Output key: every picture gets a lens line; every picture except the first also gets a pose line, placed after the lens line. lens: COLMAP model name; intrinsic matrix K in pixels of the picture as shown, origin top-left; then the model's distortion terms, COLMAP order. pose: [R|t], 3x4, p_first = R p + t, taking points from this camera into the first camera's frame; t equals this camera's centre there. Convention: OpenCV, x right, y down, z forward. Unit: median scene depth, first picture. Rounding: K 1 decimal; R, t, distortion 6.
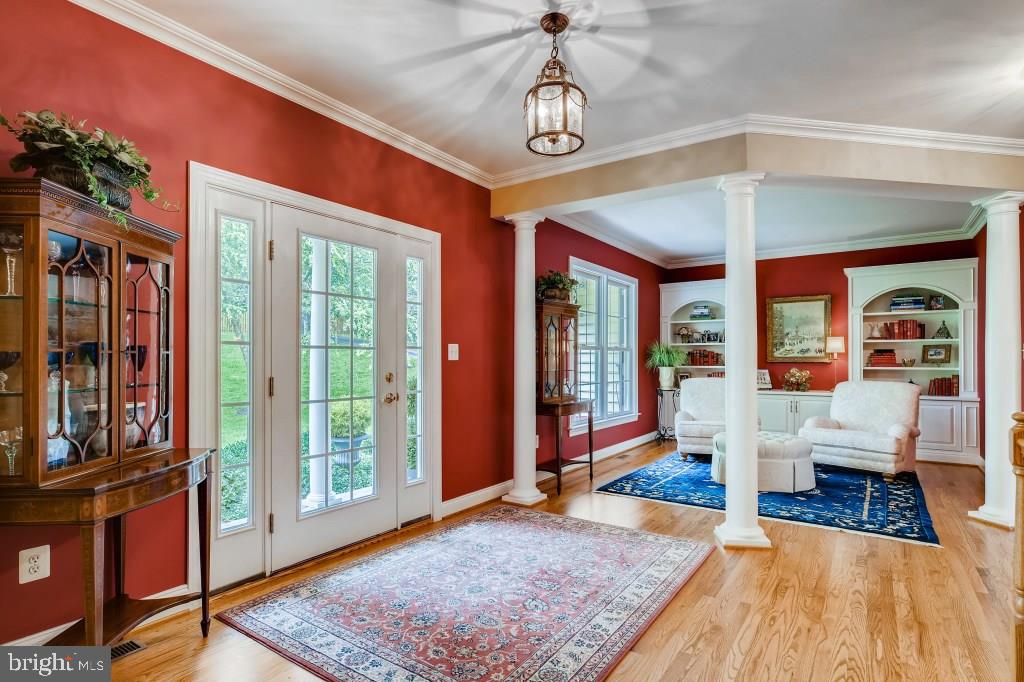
lens RADIAL K [[526.4, 0, 508.5], [0, 526.4, 348.5], [0, 0, 1]] dist [0.004970, 0.002434]
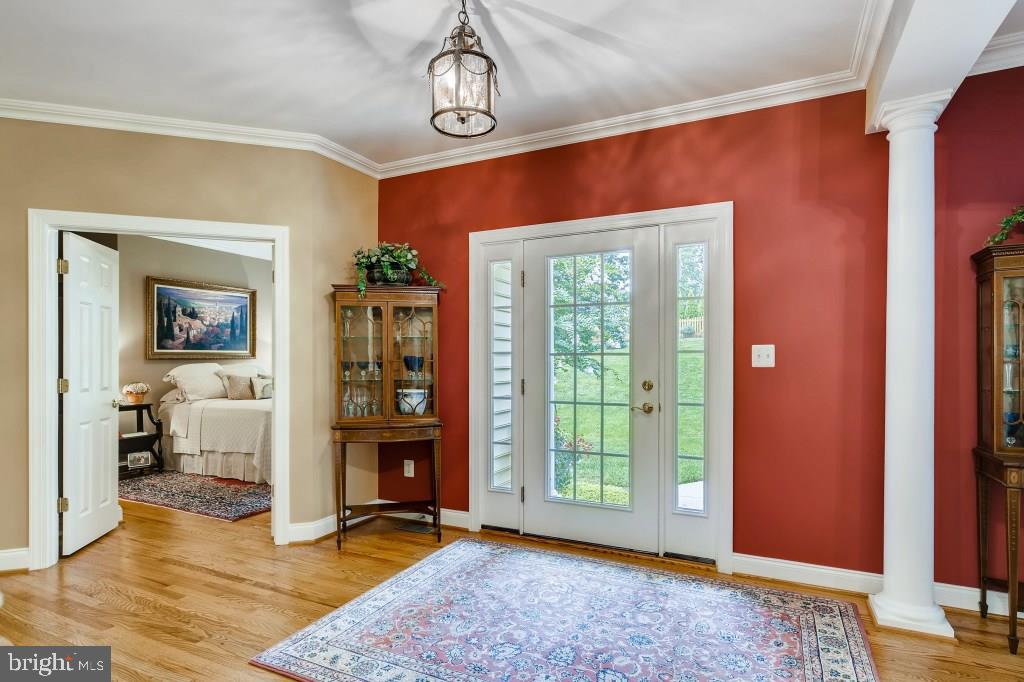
lens RADIAL K [[526.4, 0, 506.4], [0, 526.4, 361.0], [0, 0, 1]] dist [0.004970, 0.002434]
pose [[0.155226, -0.001312, -0.987878, 0.639660], [0.020043, 0.999797, 0.001822, 0.005786], [0.987676, -0.020083, 0.155221, 0.616610]]
